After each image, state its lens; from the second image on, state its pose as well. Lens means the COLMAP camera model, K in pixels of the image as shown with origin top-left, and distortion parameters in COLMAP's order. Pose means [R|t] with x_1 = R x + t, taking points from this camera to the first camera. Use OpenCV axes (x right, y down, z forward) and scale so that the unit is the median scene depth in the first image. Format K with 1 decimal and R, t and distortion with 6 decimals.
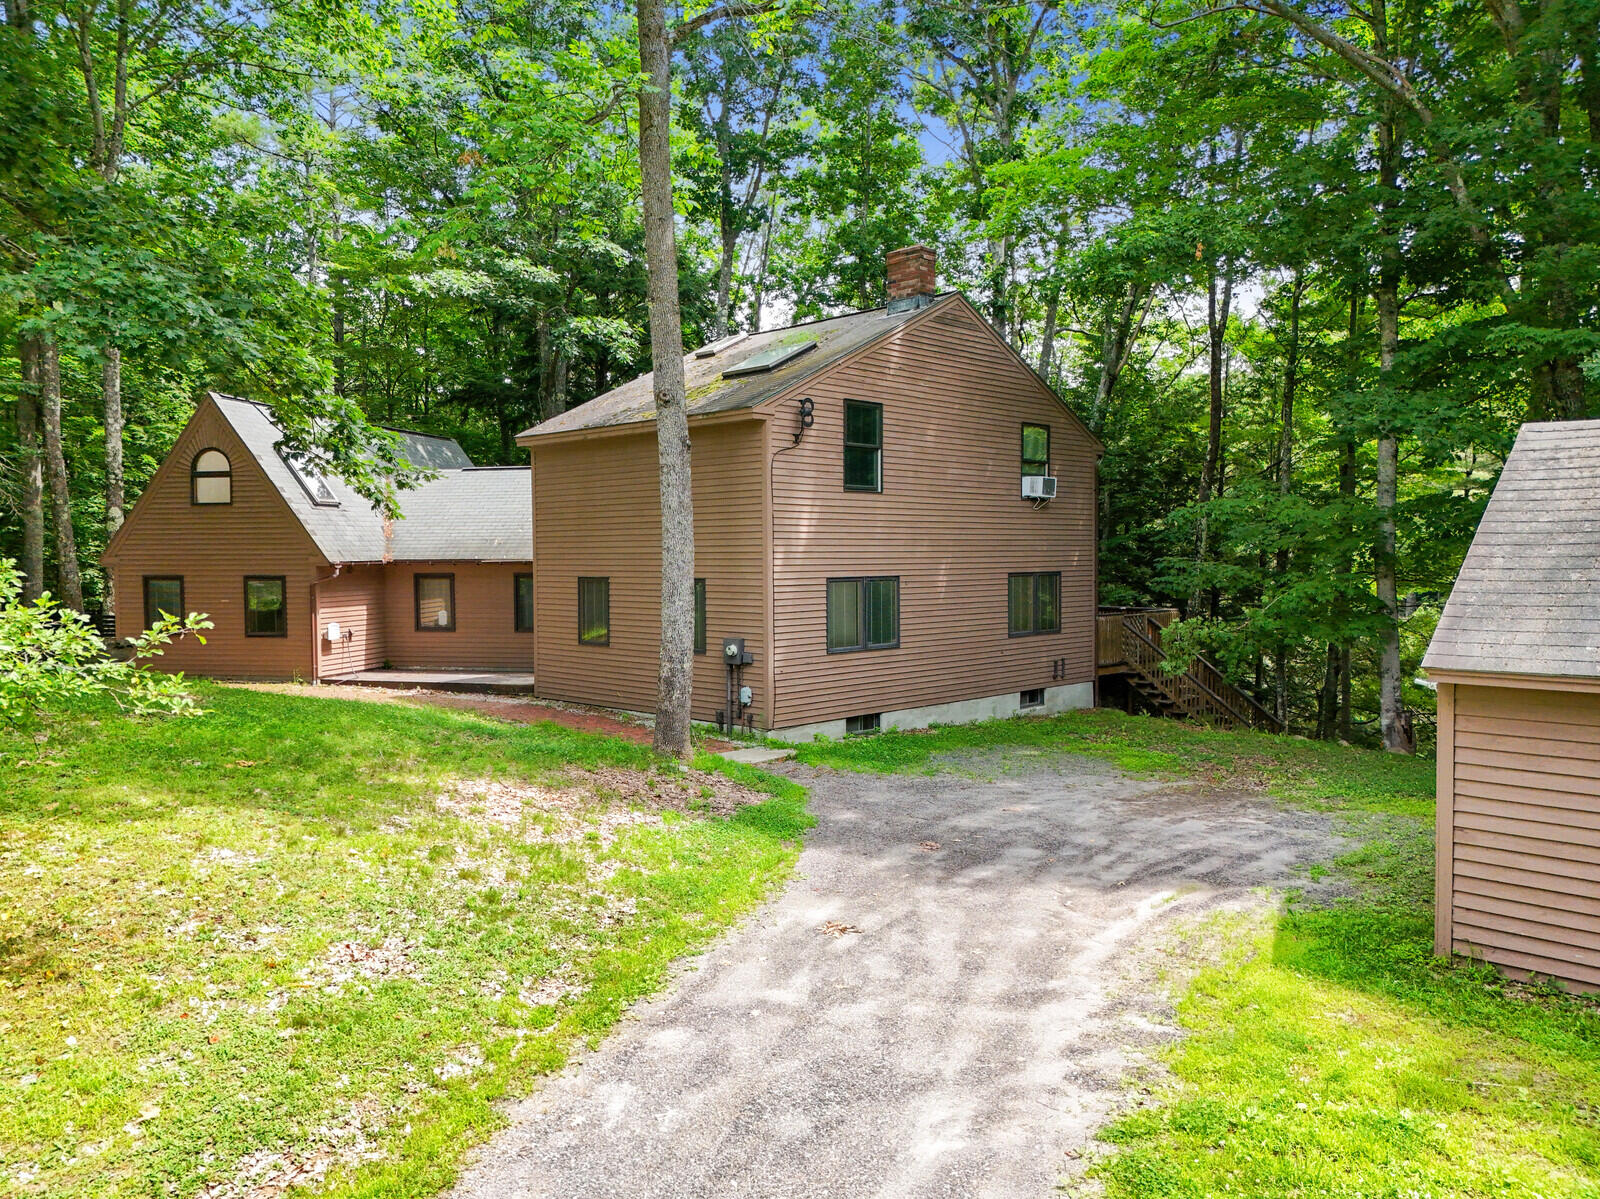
lens RADIAL K [[1191.9, 0, 797.9], [0, 1191.9, 605.6], [0, 0, 1]] dist [0.069422, -0.046568]
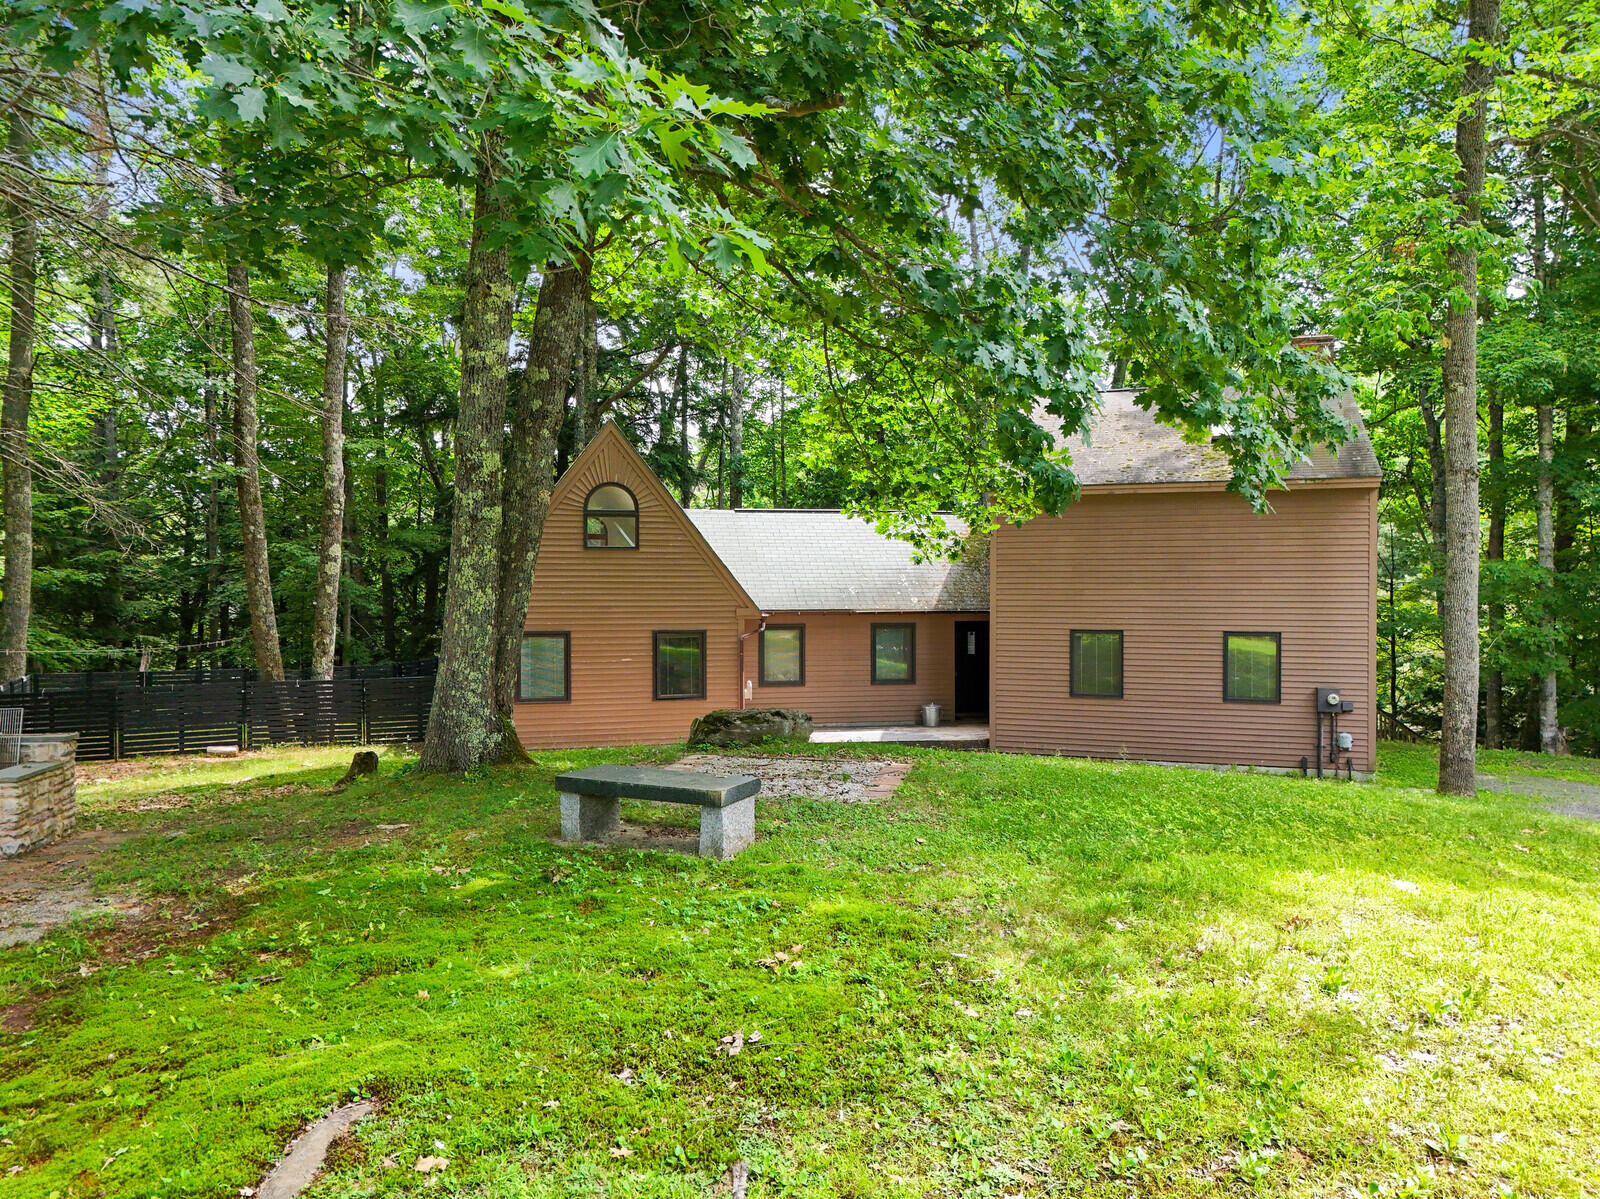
lens RADIAL K [[1191.9, 0, 799.7], [0, 1191.9, 593.2], [0, 0, 1]] dist [0.069422, -0.046568]
pose [[0.898815, -0.002621, 0.438320, -0.791112], [0.020571, 0.999133, -0.036208, -0.019569], [-0.437845, 0.041560, 0.898089, 0.225309]]
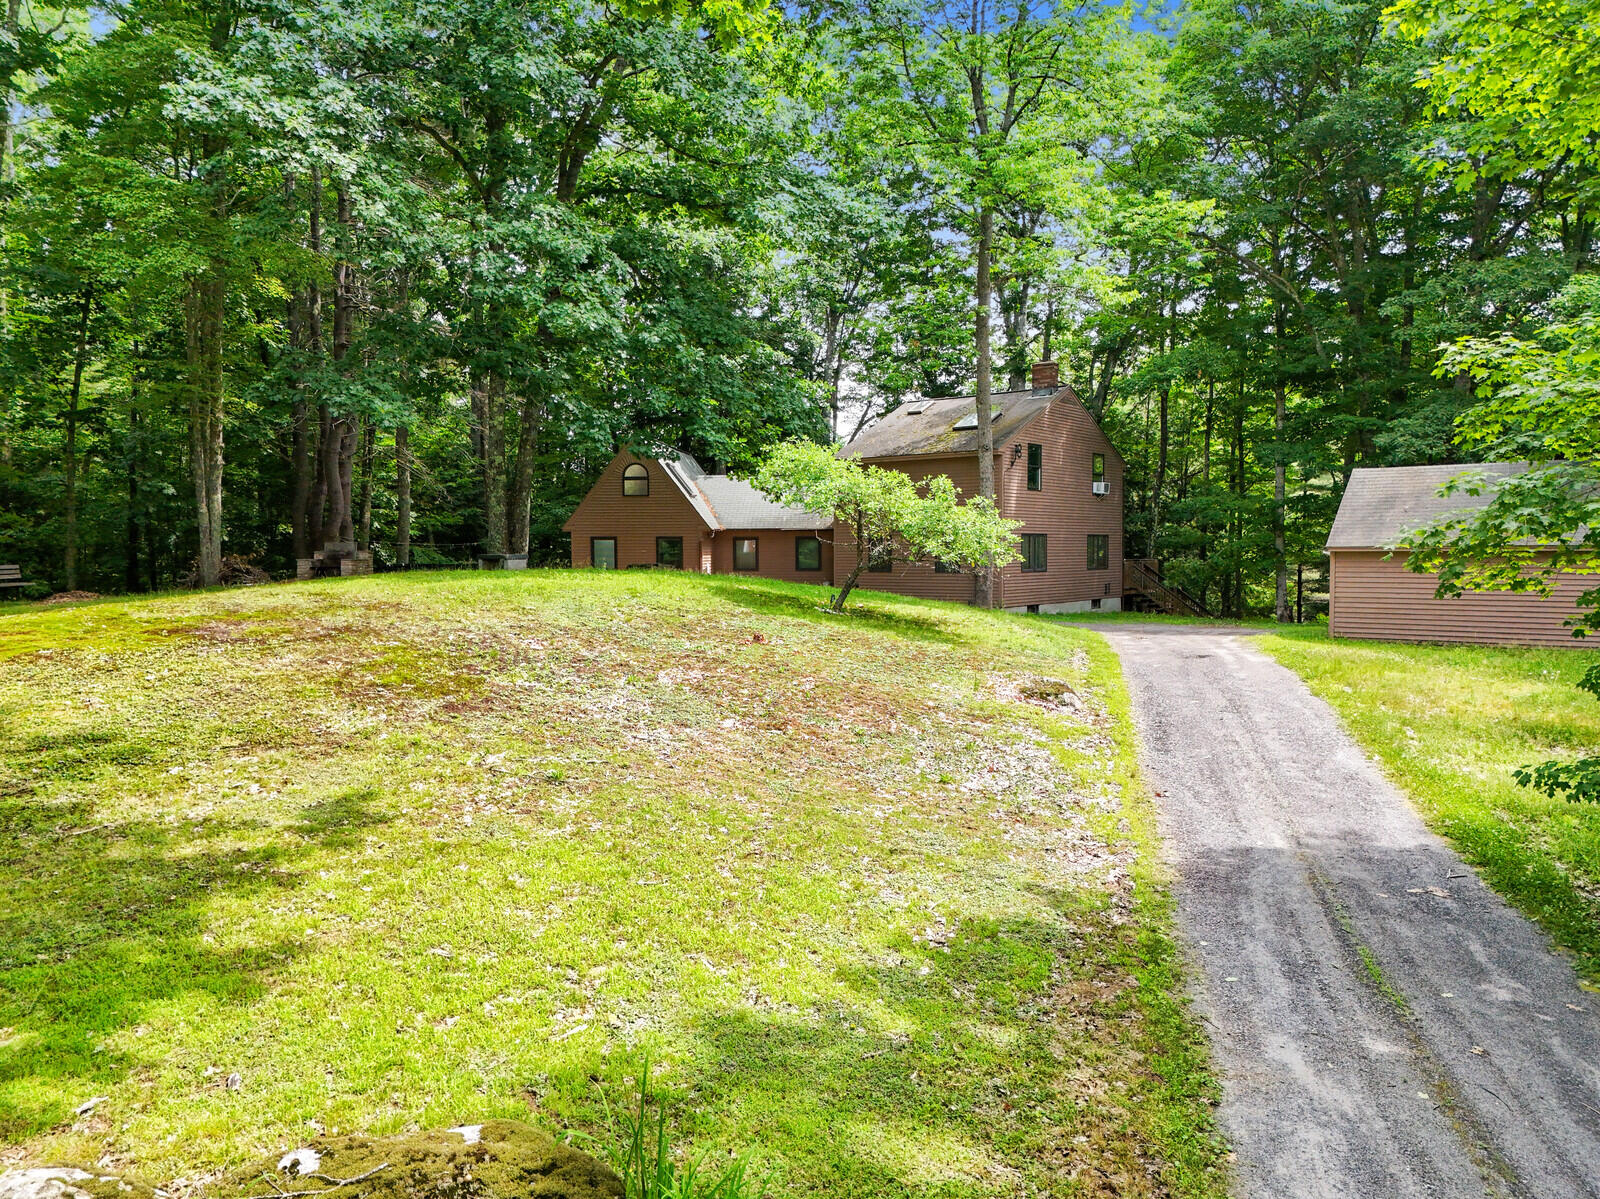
lens RADIAL K [[1191.9, 0, 809.6], [0, 1191.9, 602.9], [0, 0, 1]] dist [0.069422, -0.046568]
pose [[0.991125, -0.005497, 0.132818, -0.492913], [0.005397, 0.999985, 0.001112, 0.073634], [-0.132822, -0.000385, 0.991140, -0.773206]]
